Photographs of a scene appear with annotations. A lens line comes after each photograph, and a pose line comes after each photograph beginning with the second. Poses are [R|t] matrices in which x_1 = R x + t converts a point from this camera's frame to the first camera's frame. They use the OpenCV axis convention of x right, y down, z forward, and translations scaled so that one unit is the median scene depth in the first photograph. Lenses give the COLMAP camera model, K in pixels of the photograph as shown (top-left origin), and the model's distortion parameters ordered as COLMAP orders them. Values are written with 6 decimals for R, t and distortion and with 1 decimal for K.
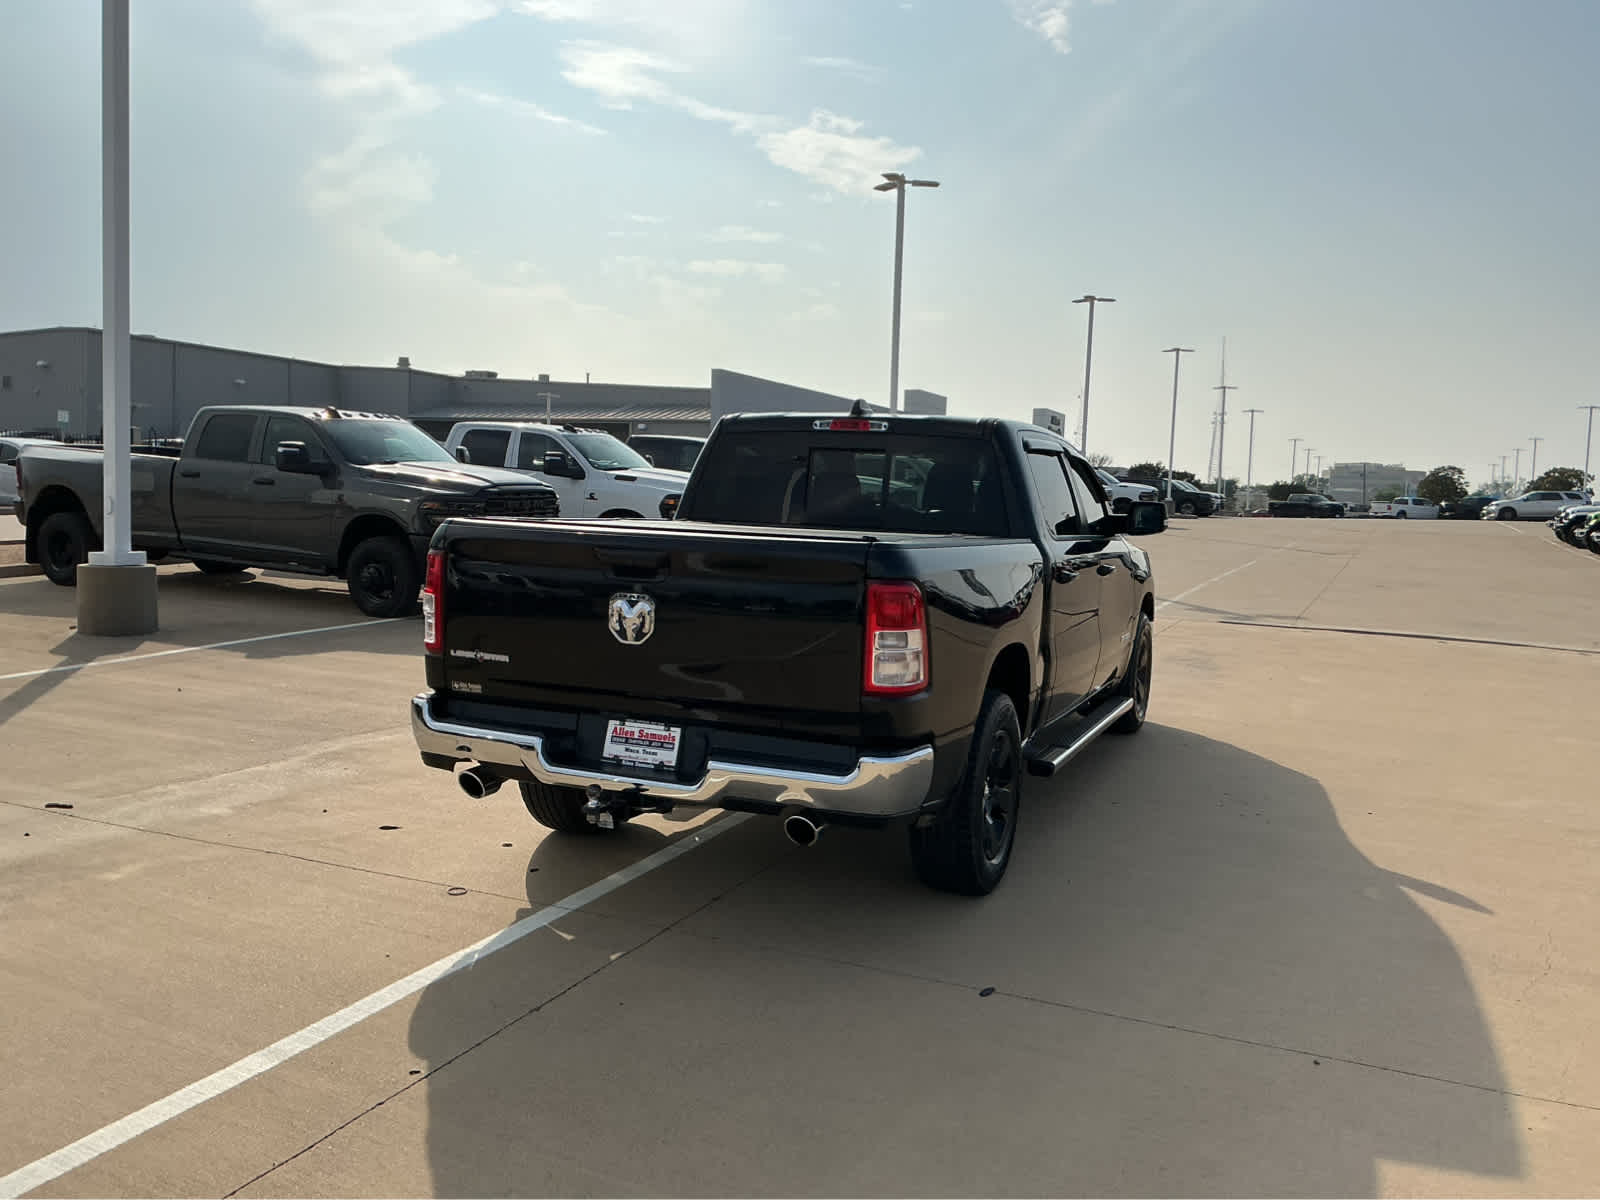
lens RADIAL K [[1320.0, 0, 803.8], [0, 1320.0, 609.4], [0, 0, 1]] dist [0.091351, -0.163530]
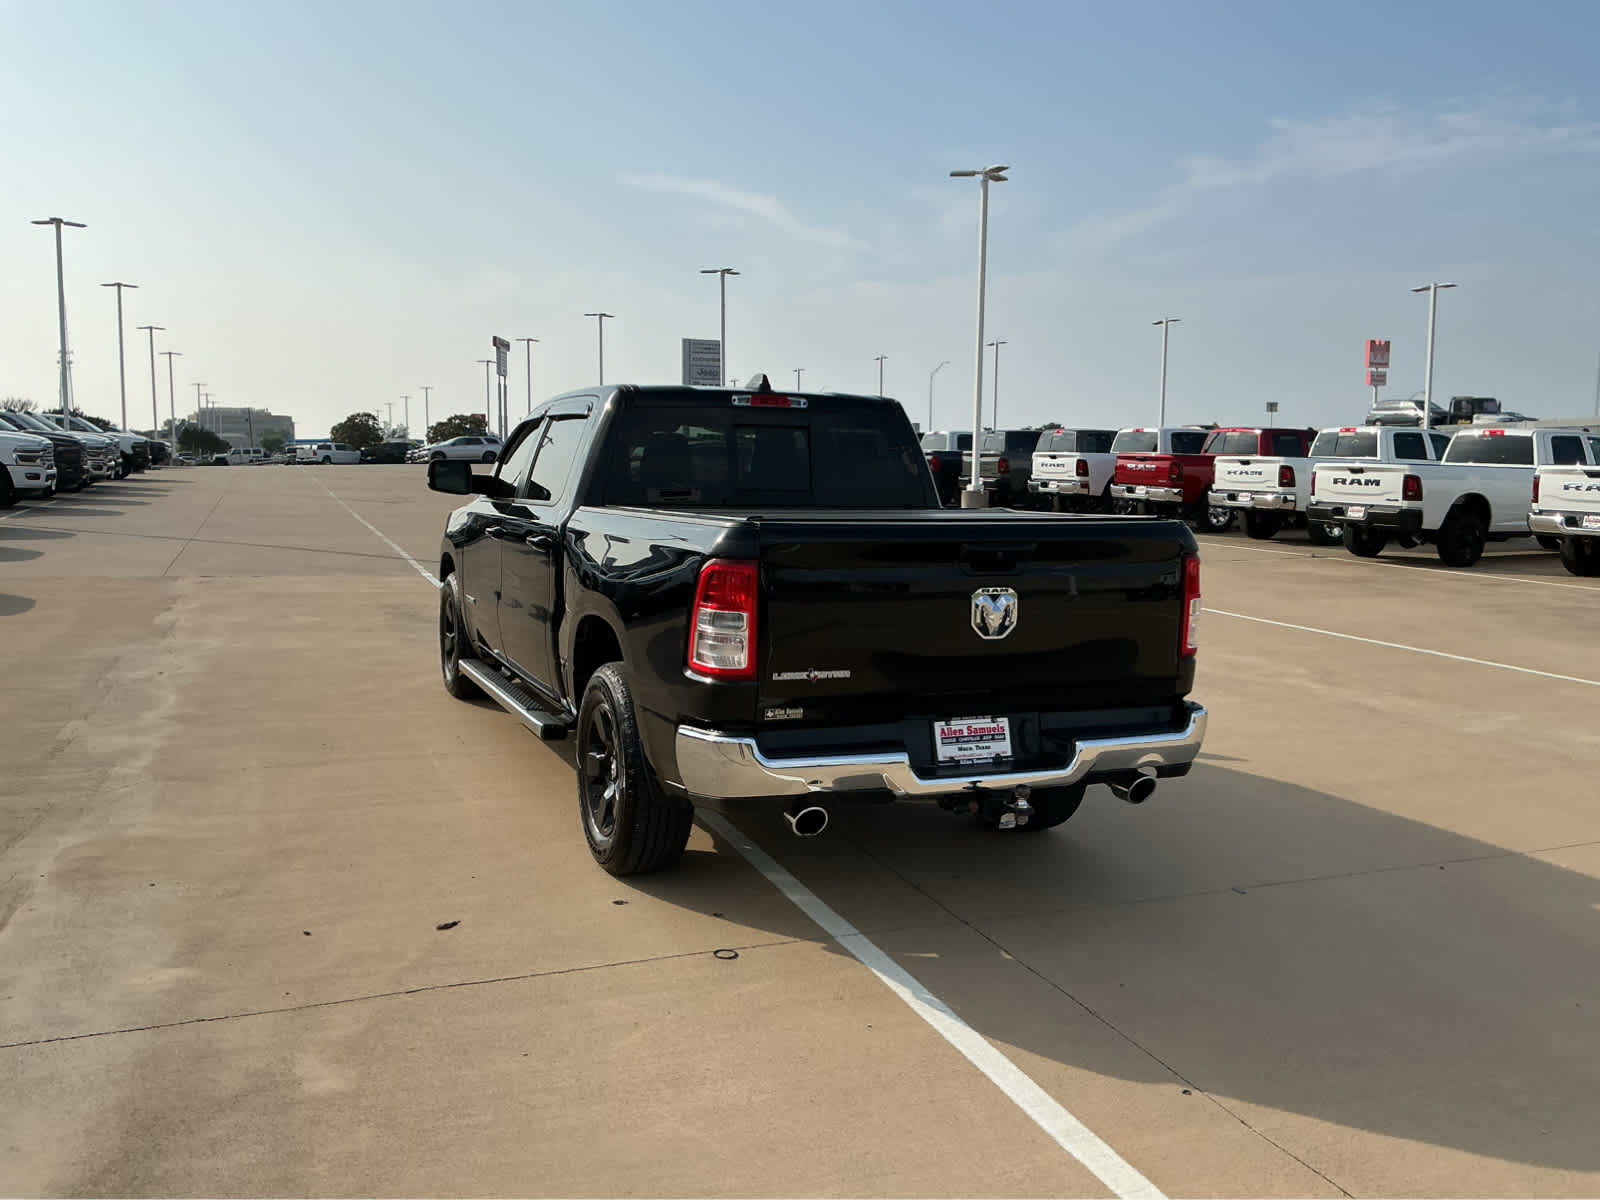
lens RADIAL K [[1320.0, 0, 803.8], [0, 1320.0, 609.4], [0, 0, 1]] dist [0.091351, -0.163530]
pose [[0.696311, -0.103966, 0.710171, -0.884162], [0.074734, 0.994577, 0.072326, -0.073835], [-0.713839, 0.002712, 0.700304, 0.398872]]
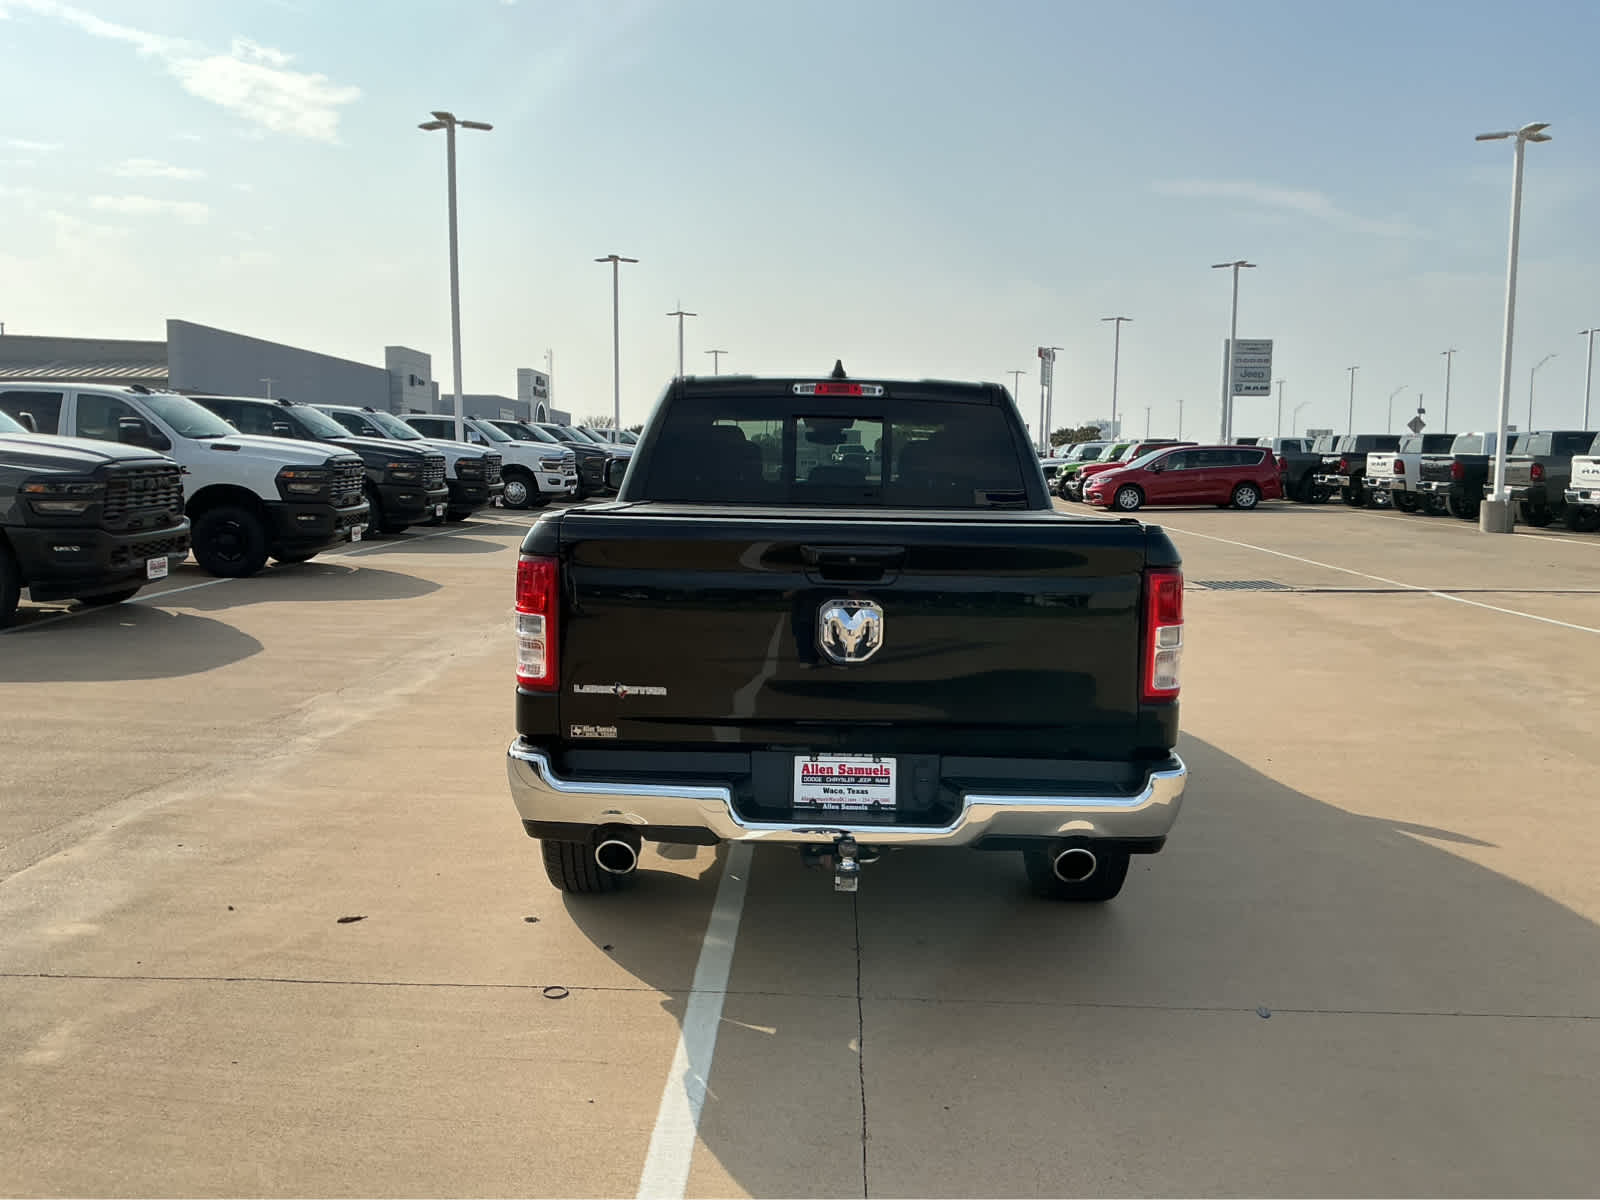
lens RADIAL K [[1320.0, 0, 803.8], [0, 1320.0, 609.4], [0, 0, 1]] dist [0.091351, -0.163530]
pose [[0.923508, -0.063044, 0.378364, -0.444056], [0.052031, 0.997873, 0.039272, -0.037832], [-0.380035, -0.016581, 0.924824, 0.250785]]
